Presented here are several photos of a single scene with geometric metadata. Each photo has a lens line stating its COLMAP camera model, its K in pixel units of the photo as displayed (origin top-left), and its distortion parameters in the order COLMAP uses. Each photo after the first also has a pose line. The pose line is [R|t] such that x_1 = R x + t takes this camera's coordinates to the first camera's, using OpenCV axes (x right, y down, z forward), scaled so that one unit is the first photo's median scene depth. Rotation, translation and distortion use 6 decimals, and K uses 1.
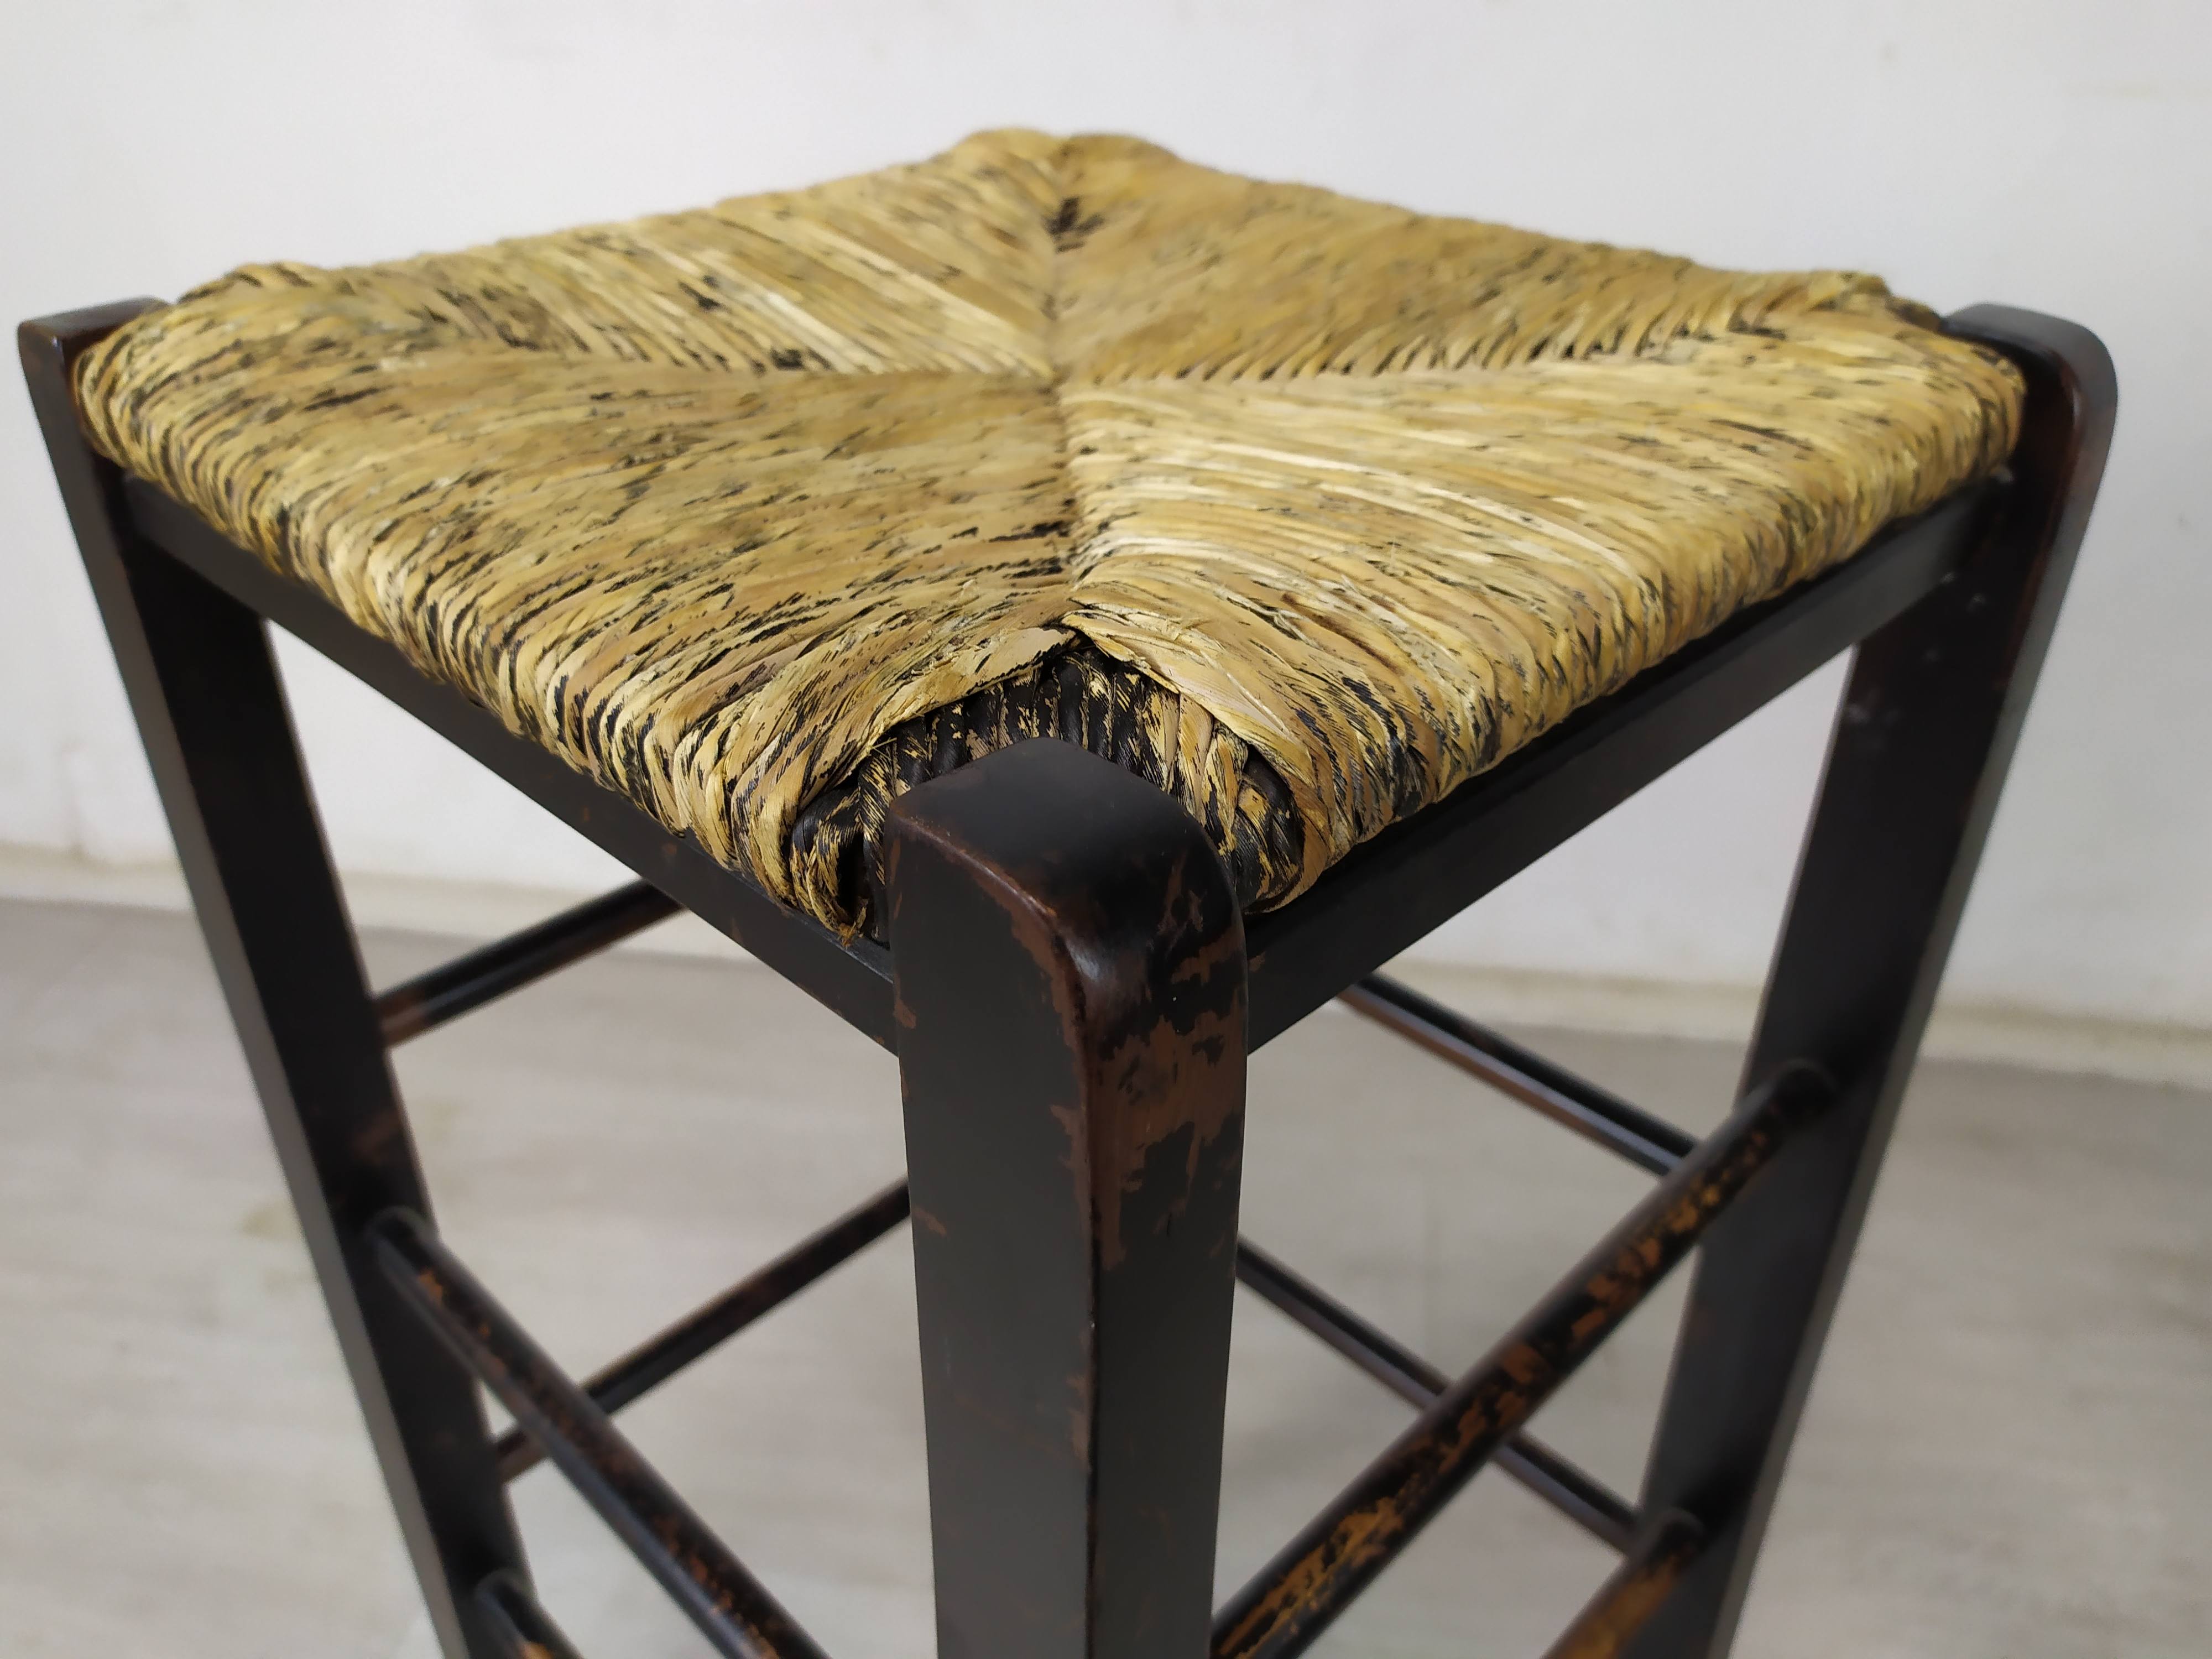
lens RADIAL K [[1702.4, 0, 1099.0], [0, 1702.4, 830.4], [0, 0, 1]] dist [0.024383, -0.026796]
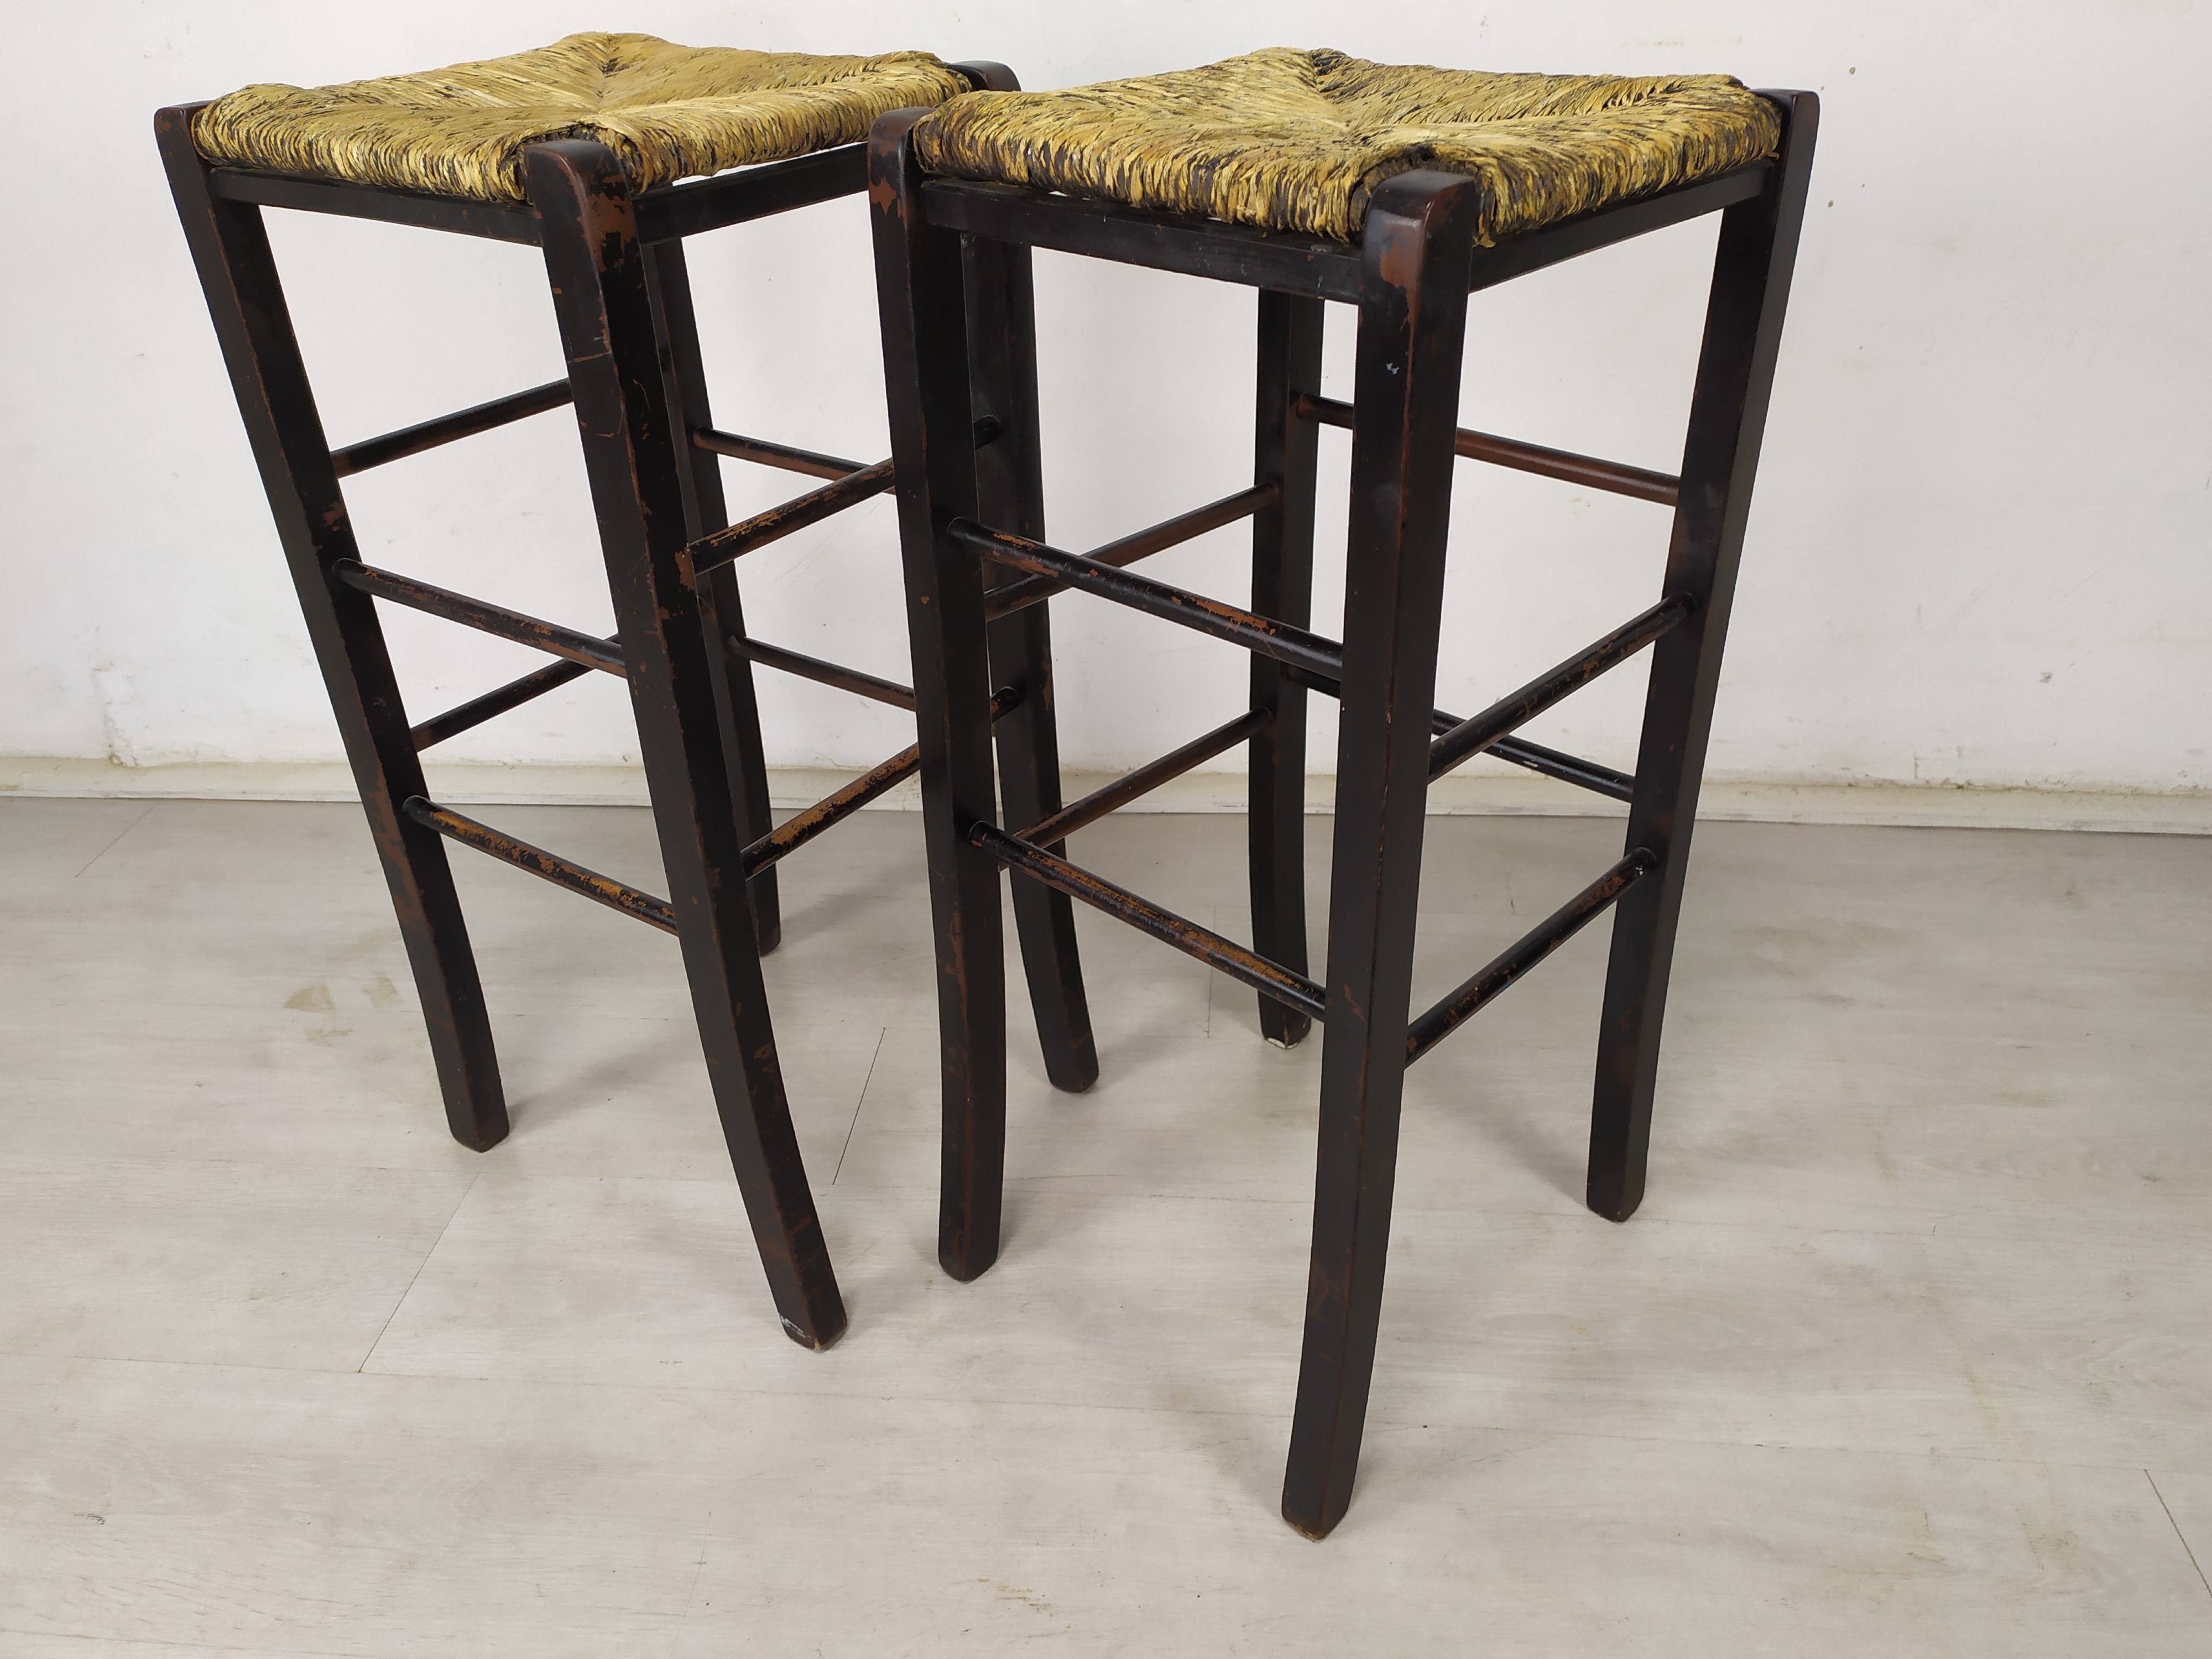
lens RADIAL K [[1702.4, 0, 1091.3], [0, 1702.4, 880.6], [0, 0, 1]] dist [0.024383, -0.026796]
pose [[0.985456, -0.117298, 0.122952, 0.277409], [0.117049, 0.993083, 0.009277, 1.033225], [-0.123190, 0.005249, 0.992369, -1.763795]]
